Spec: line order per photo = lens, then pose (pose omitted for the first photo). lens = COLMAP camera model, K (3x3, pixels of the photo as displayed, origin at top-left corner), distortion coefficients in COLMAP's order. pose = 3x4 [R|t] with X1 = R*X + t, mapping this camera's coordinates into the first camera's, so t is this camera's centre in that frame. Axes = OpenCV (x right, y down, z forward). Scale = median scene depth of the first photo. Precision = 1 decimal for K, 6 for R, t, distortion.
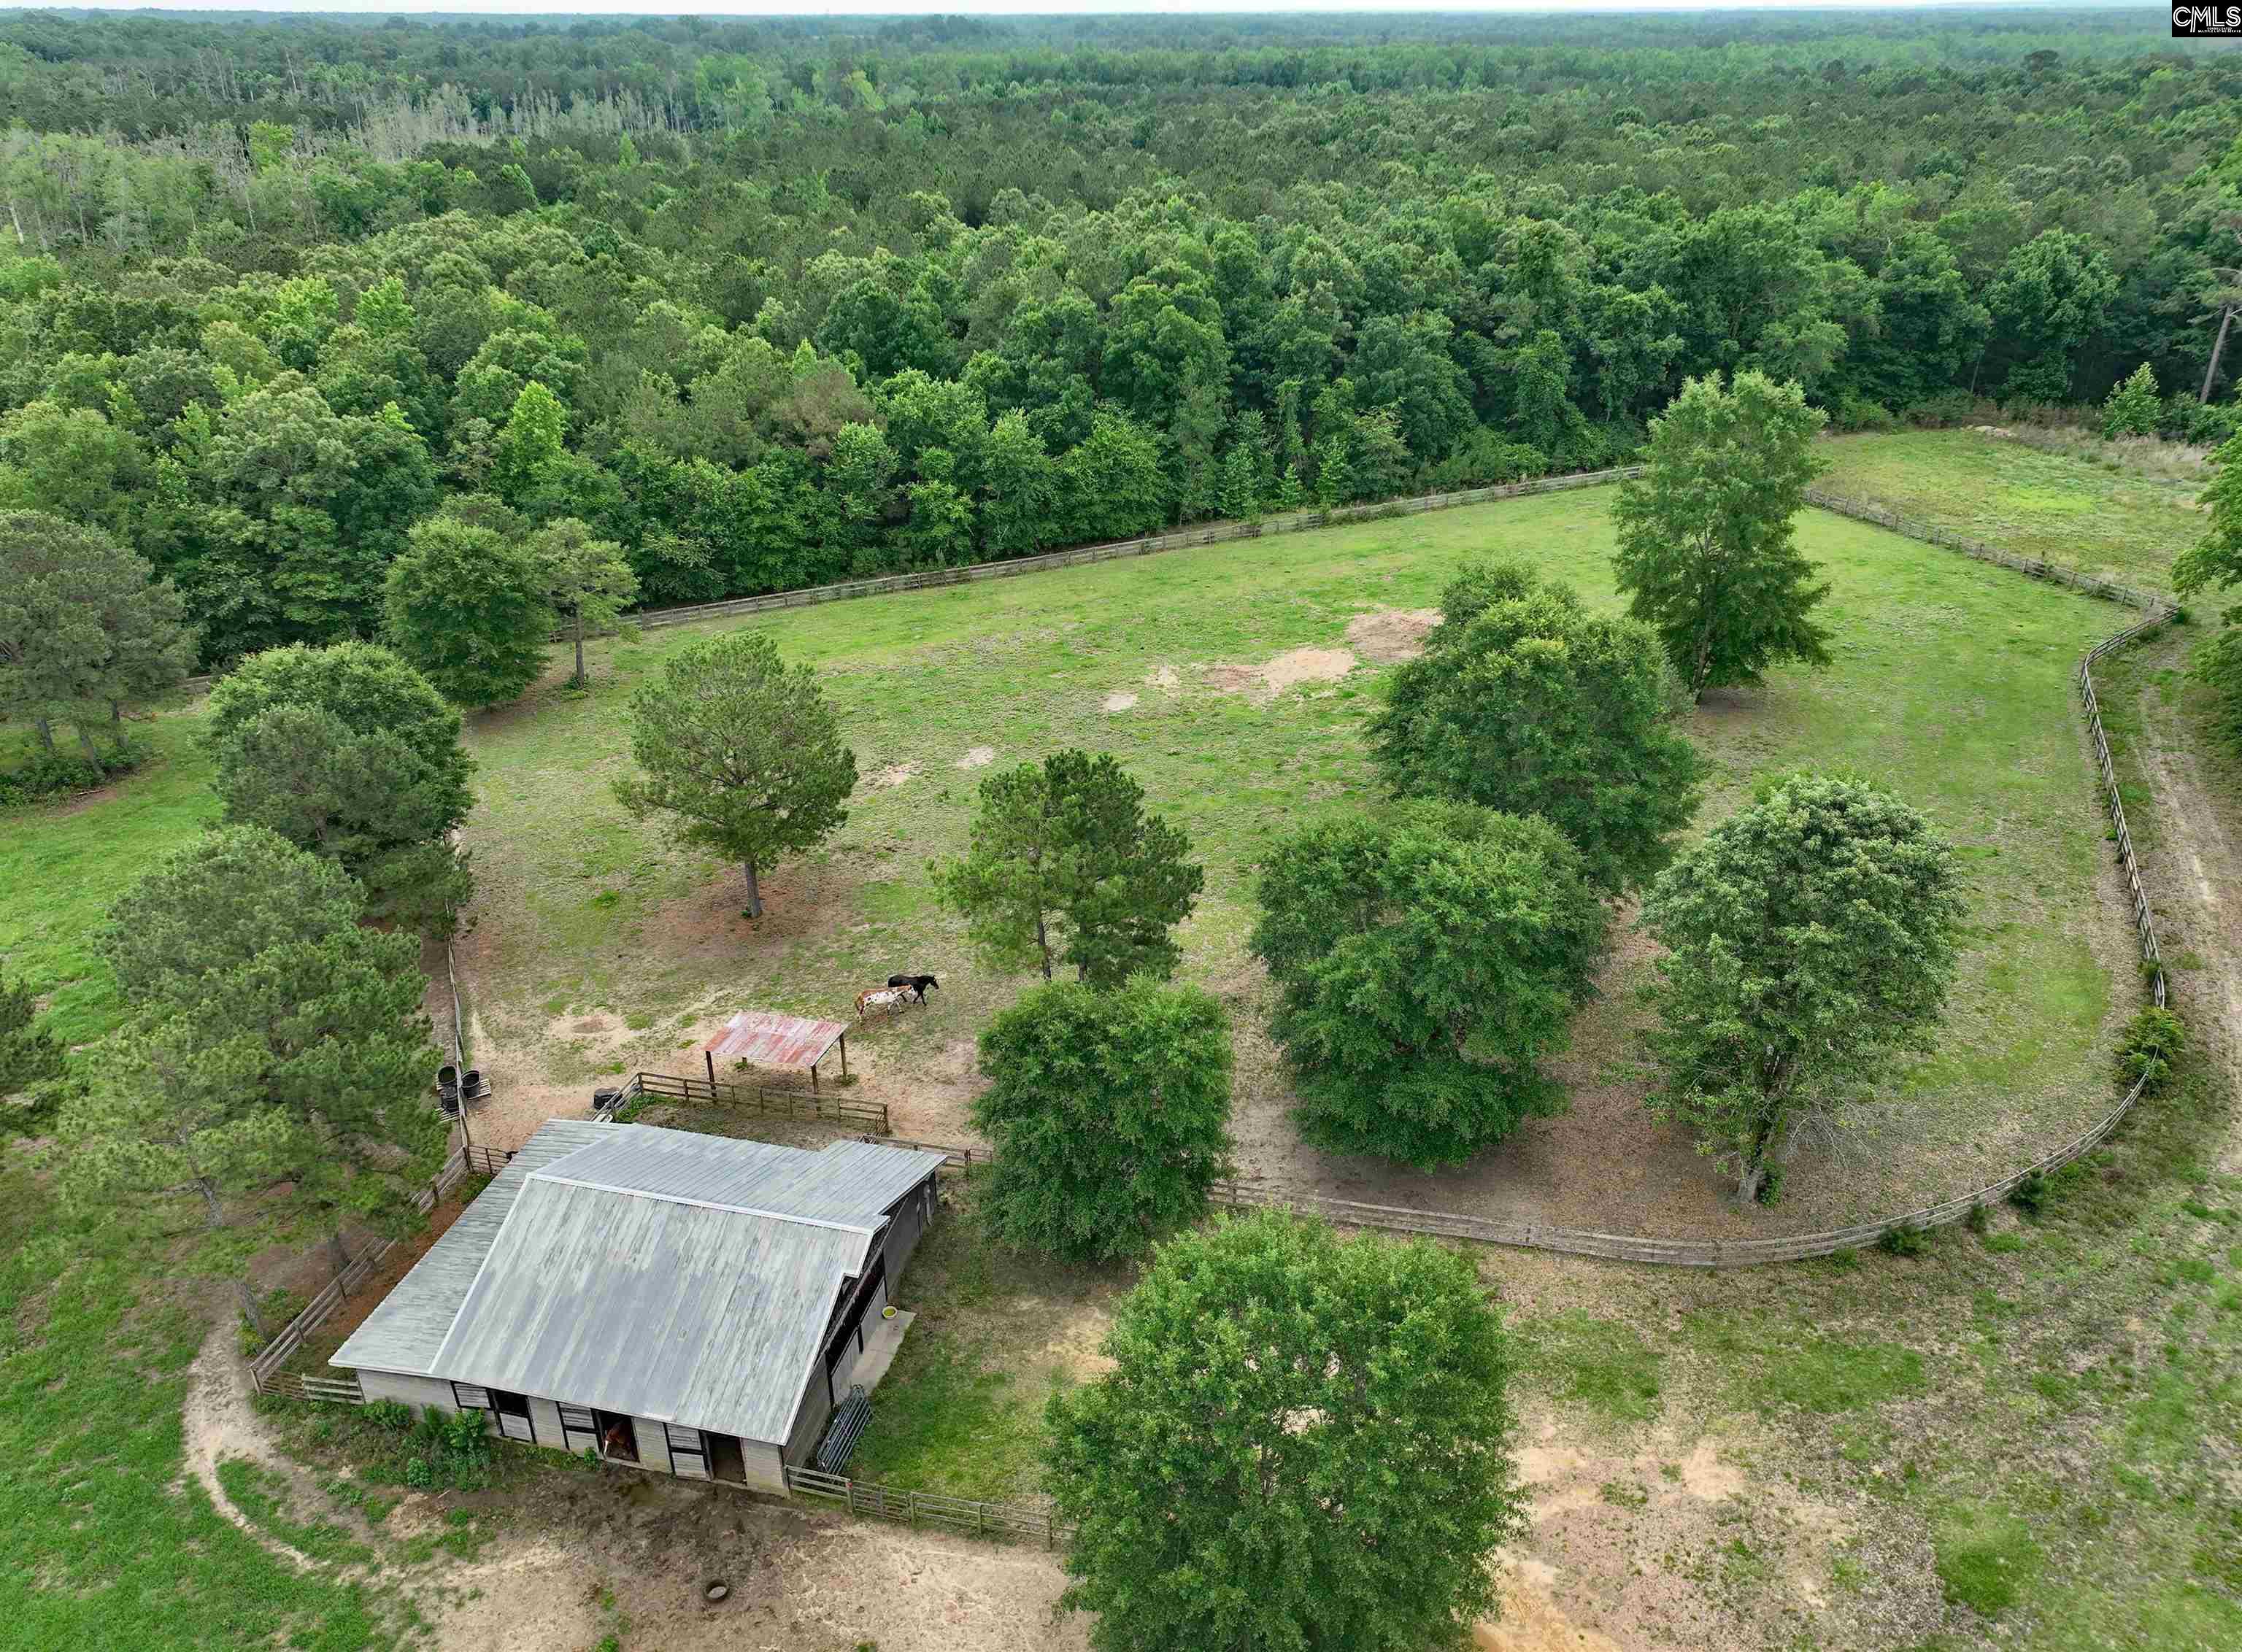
lens RADIAL K [[1569.3, 0, 1114.9], [0, 1569.3, 818.8], [0, 0, 1]] dist [-0.002694, 0.022077]
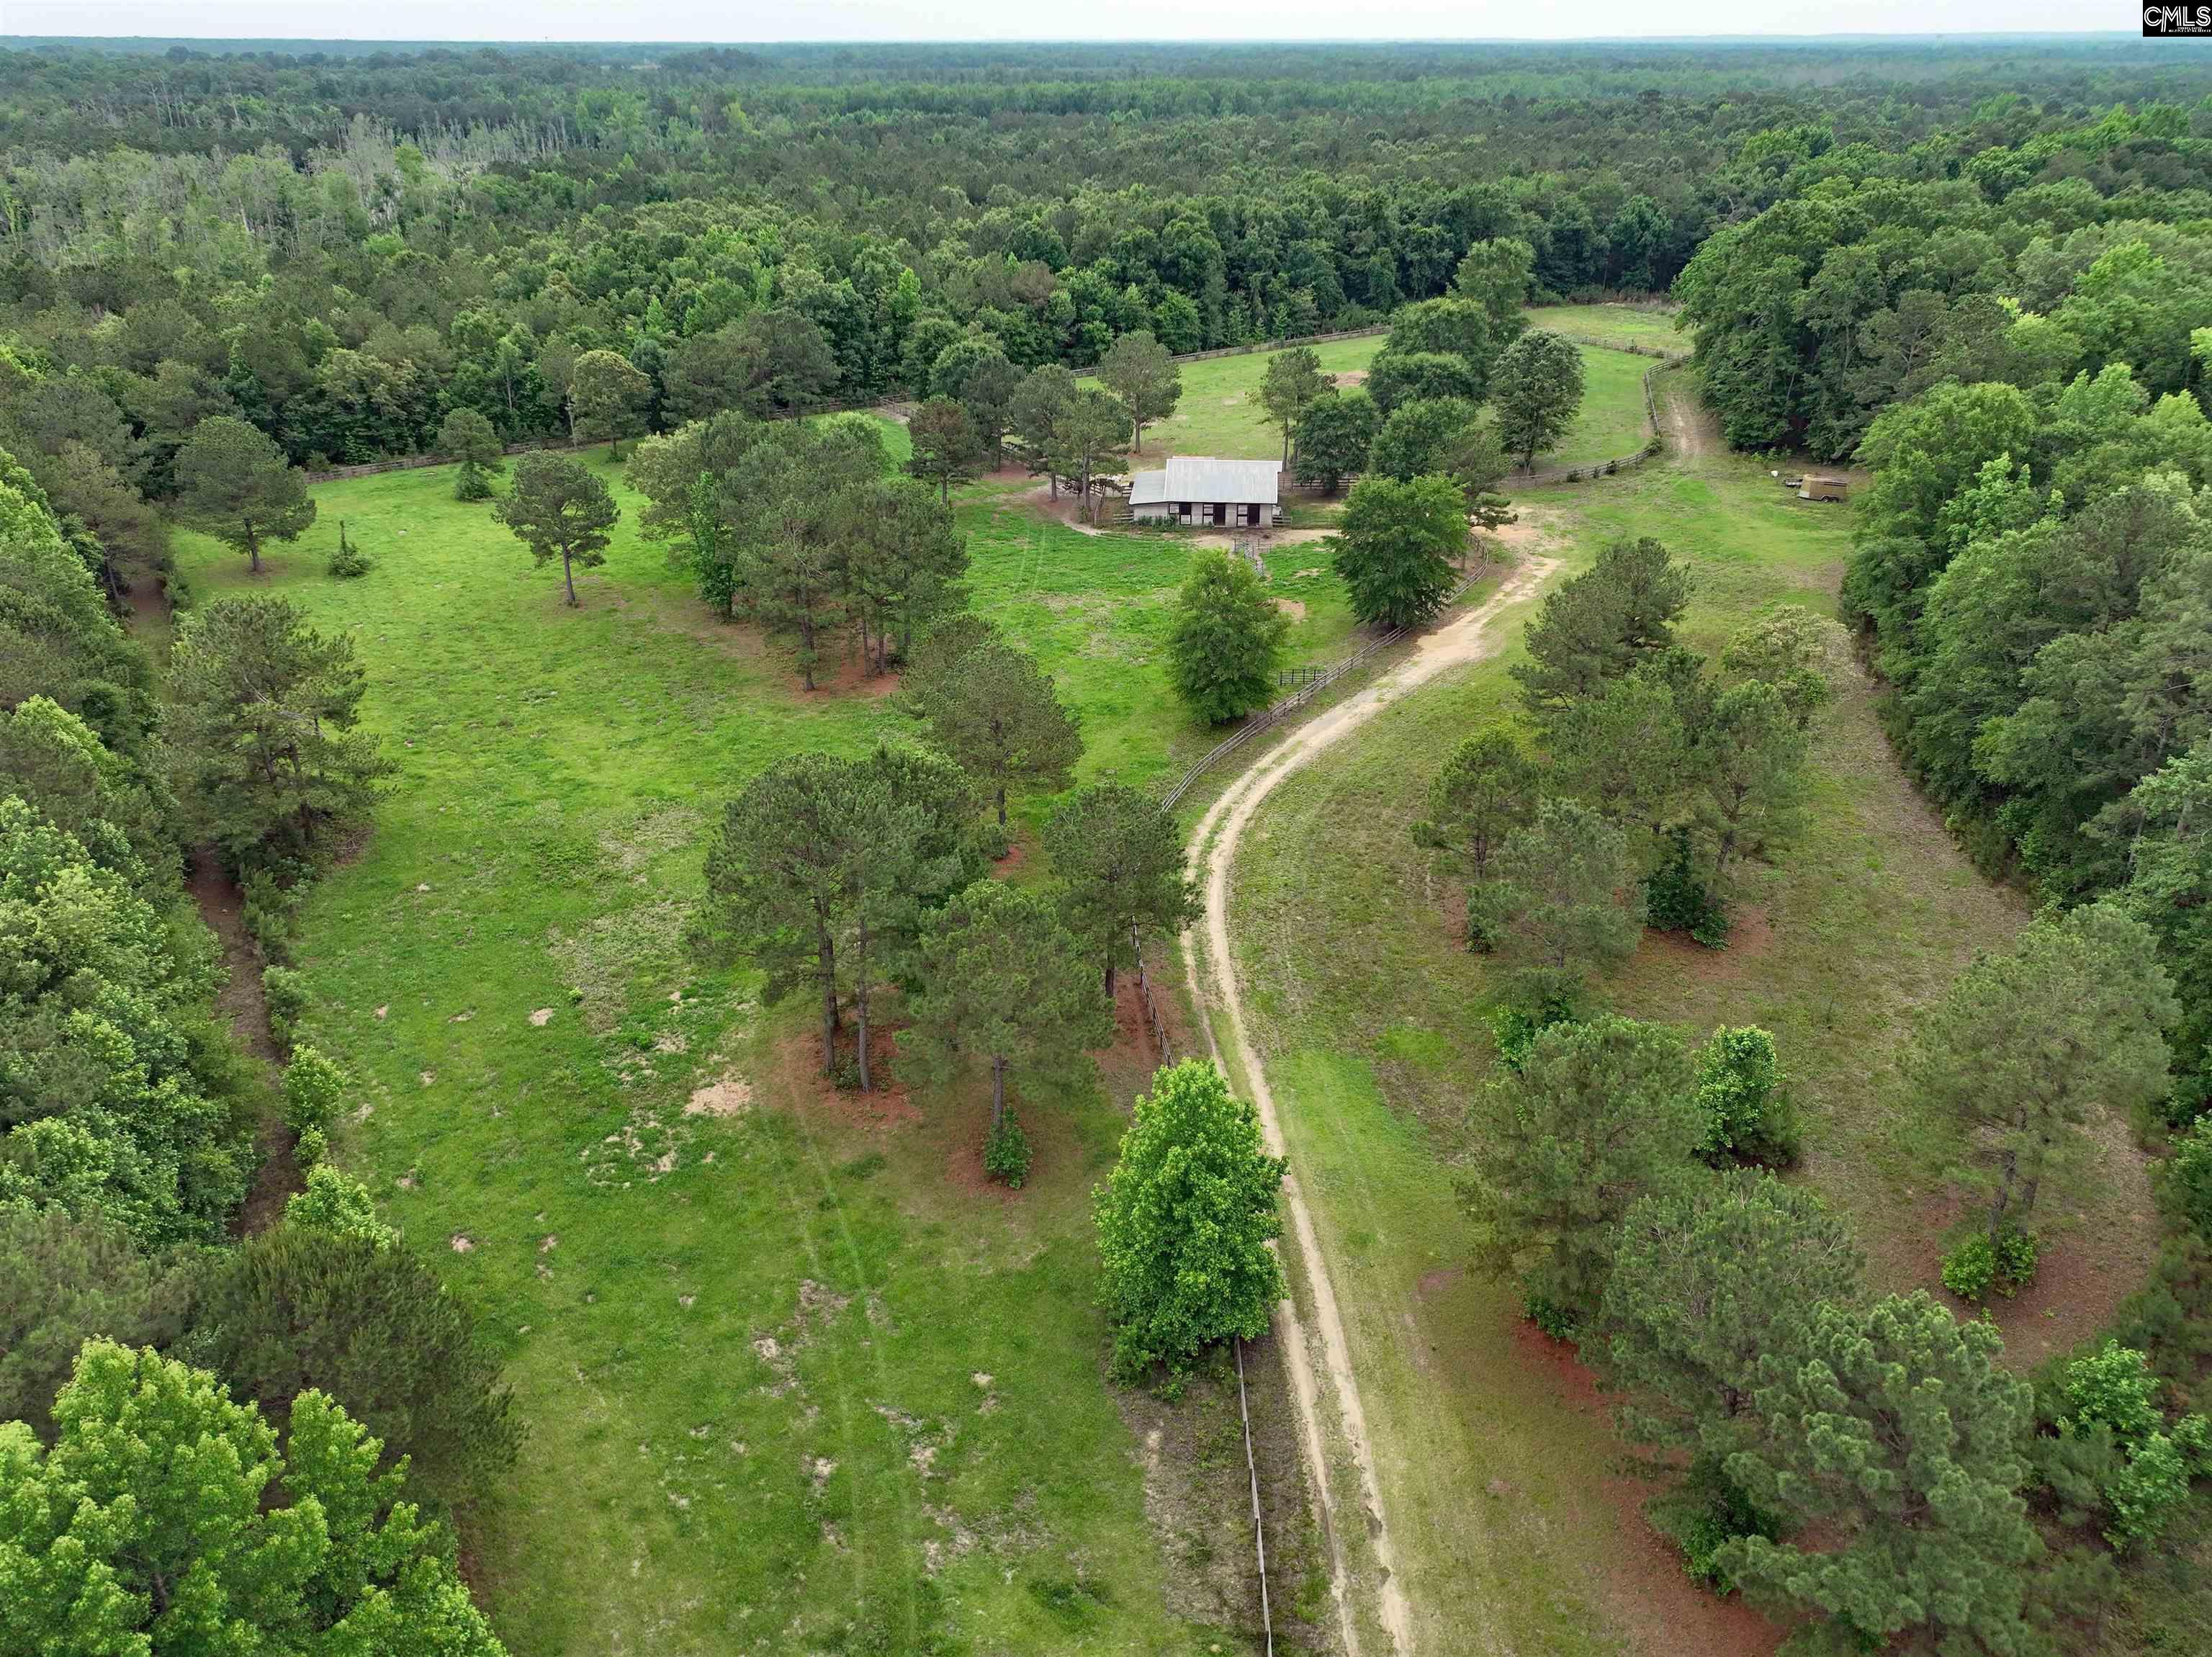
lens RADIAL K [[1548.5, 0, 1085.9], [0, 1548.5, 816.0], [0, 0, 1]] dist [-0.002694, 0.022077]
pose [[0.988318, -0.065420, 0.137653, -0.384899], [0.066812, 0.997750, -0.005510, 0.361929], [-0.136983, 0.014643, 0.990465, -0.791478]]
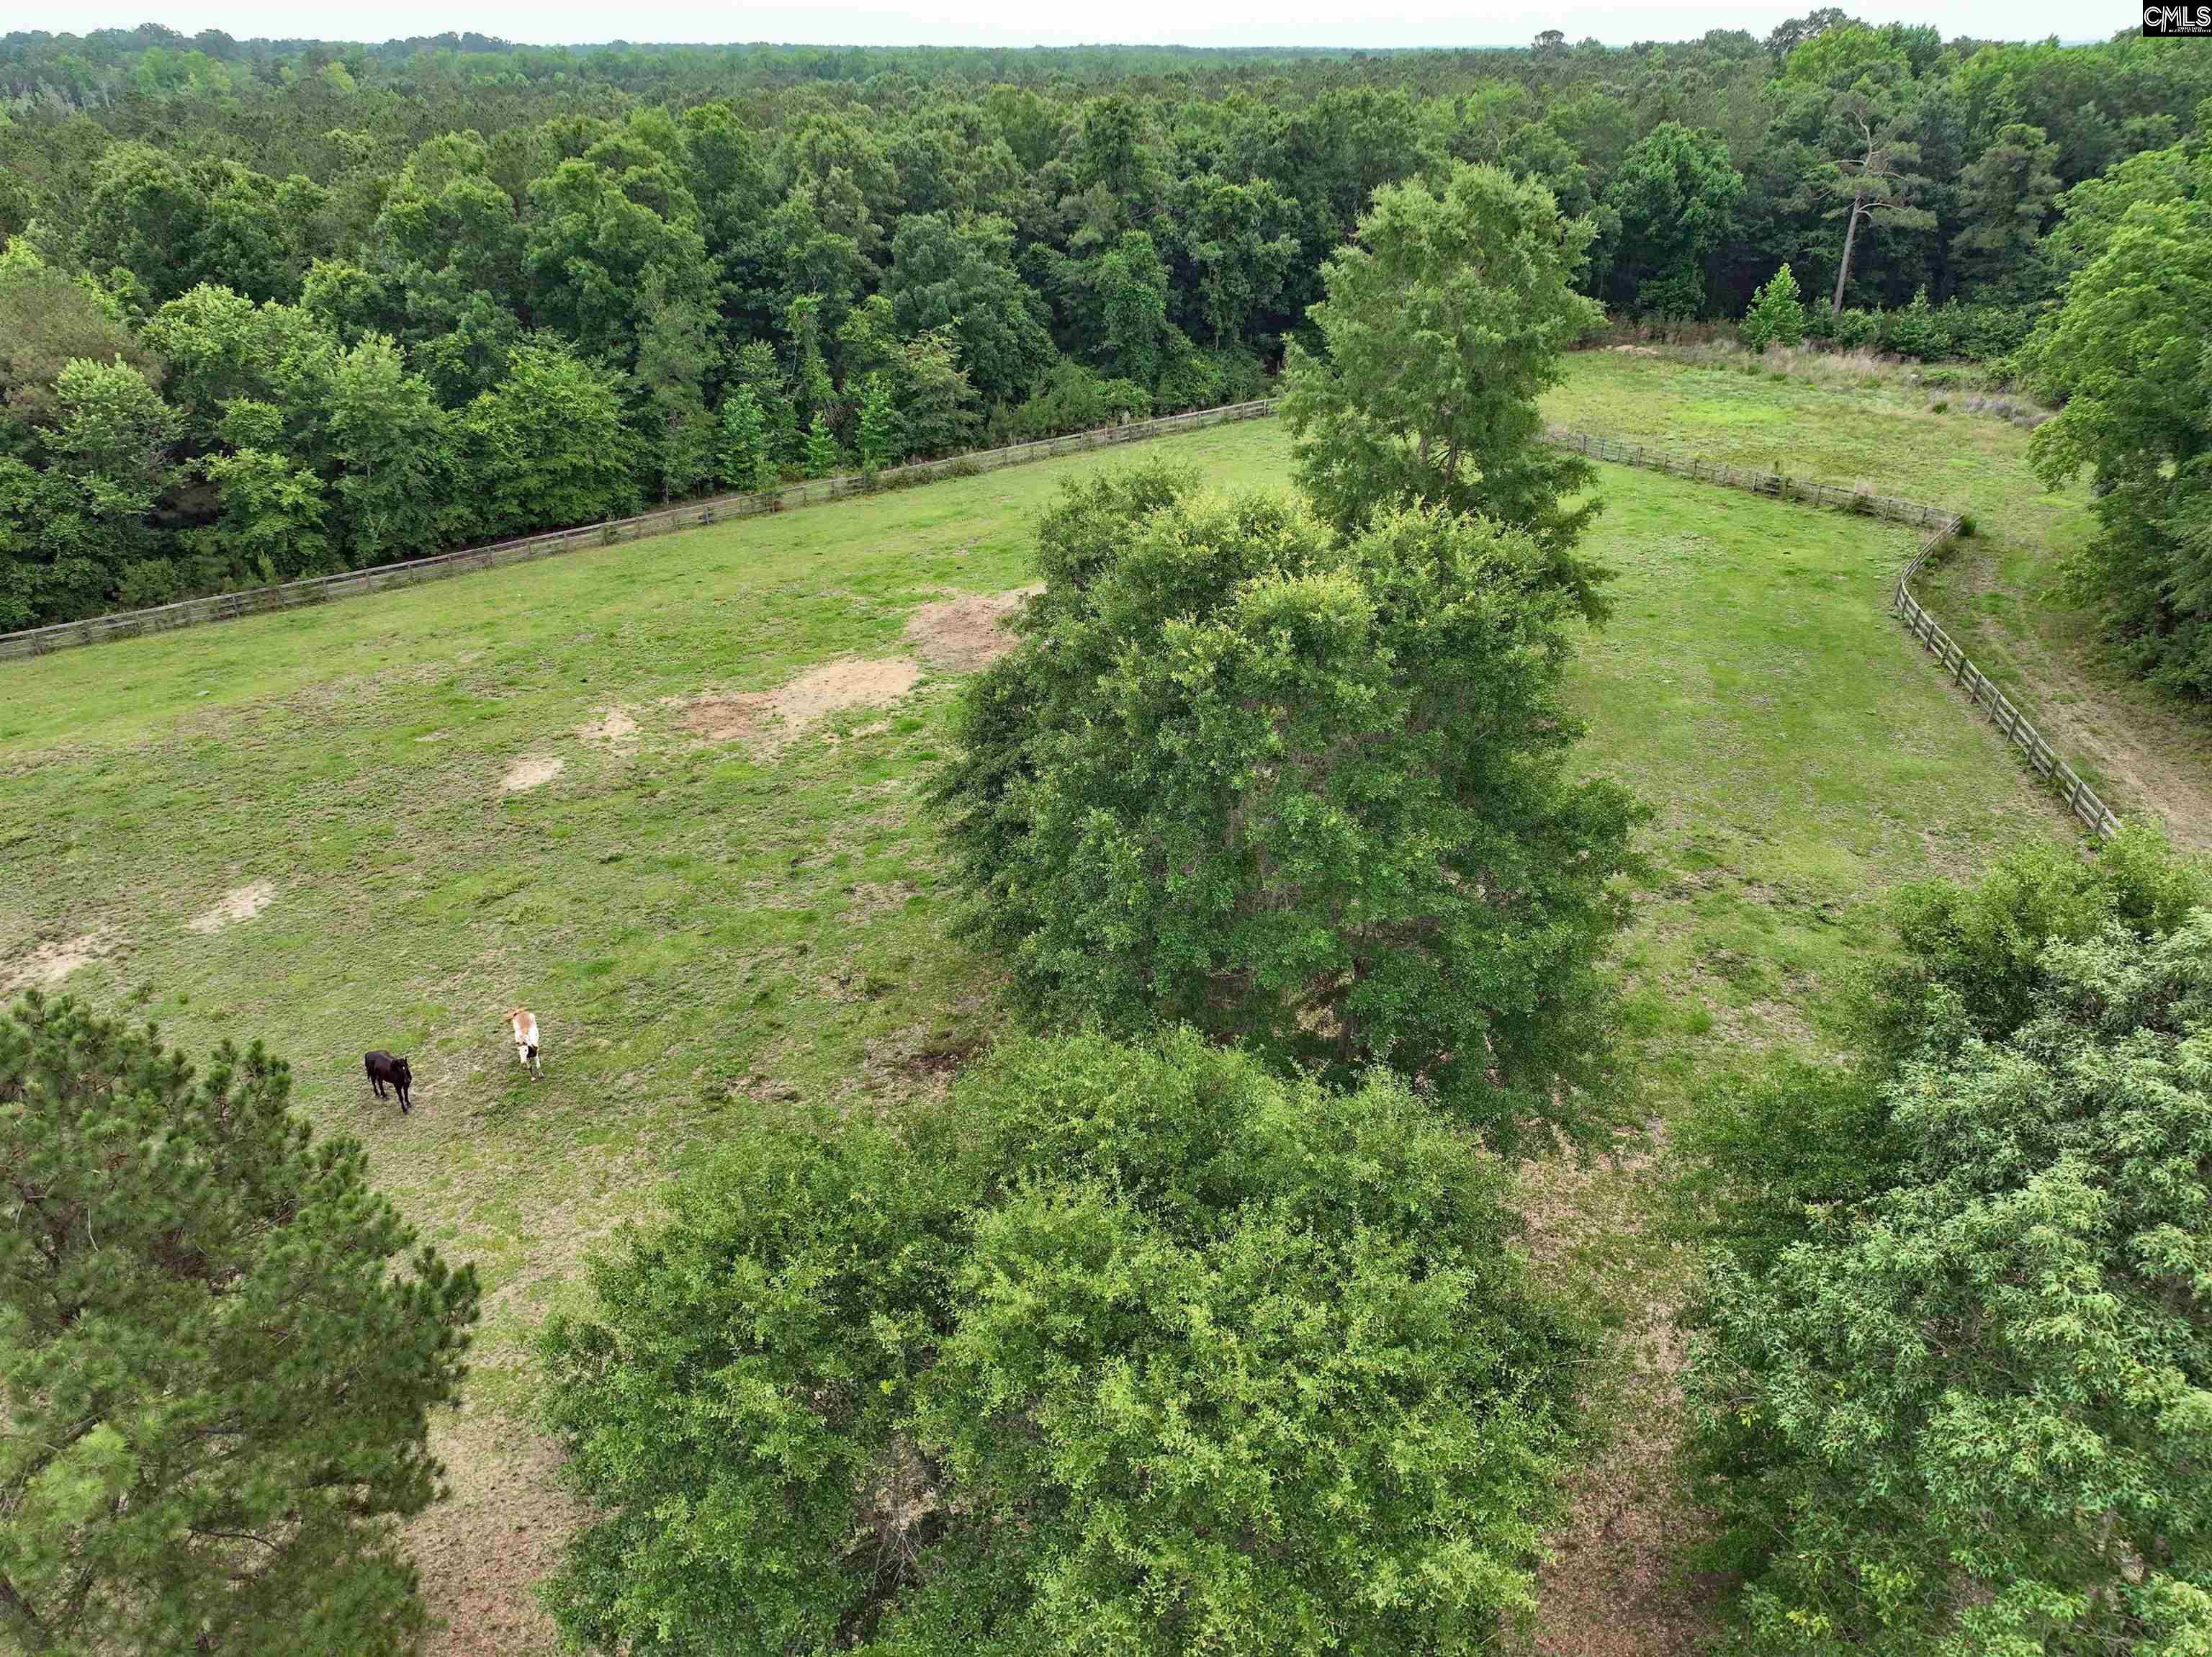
lens RADIAL K [[1548.5, 0, 1089.1], [0, 1548.5, 796.2], [0, 0, 1]] dist [-0.002694, 0.022077]
pose [[0.969588, -0.101710, 0.222607, 0.056246], [0.107131, 0.994168, -0.012382, -0.026201], [-0.220050, 0.035854, 0.974830, 0.276751]]
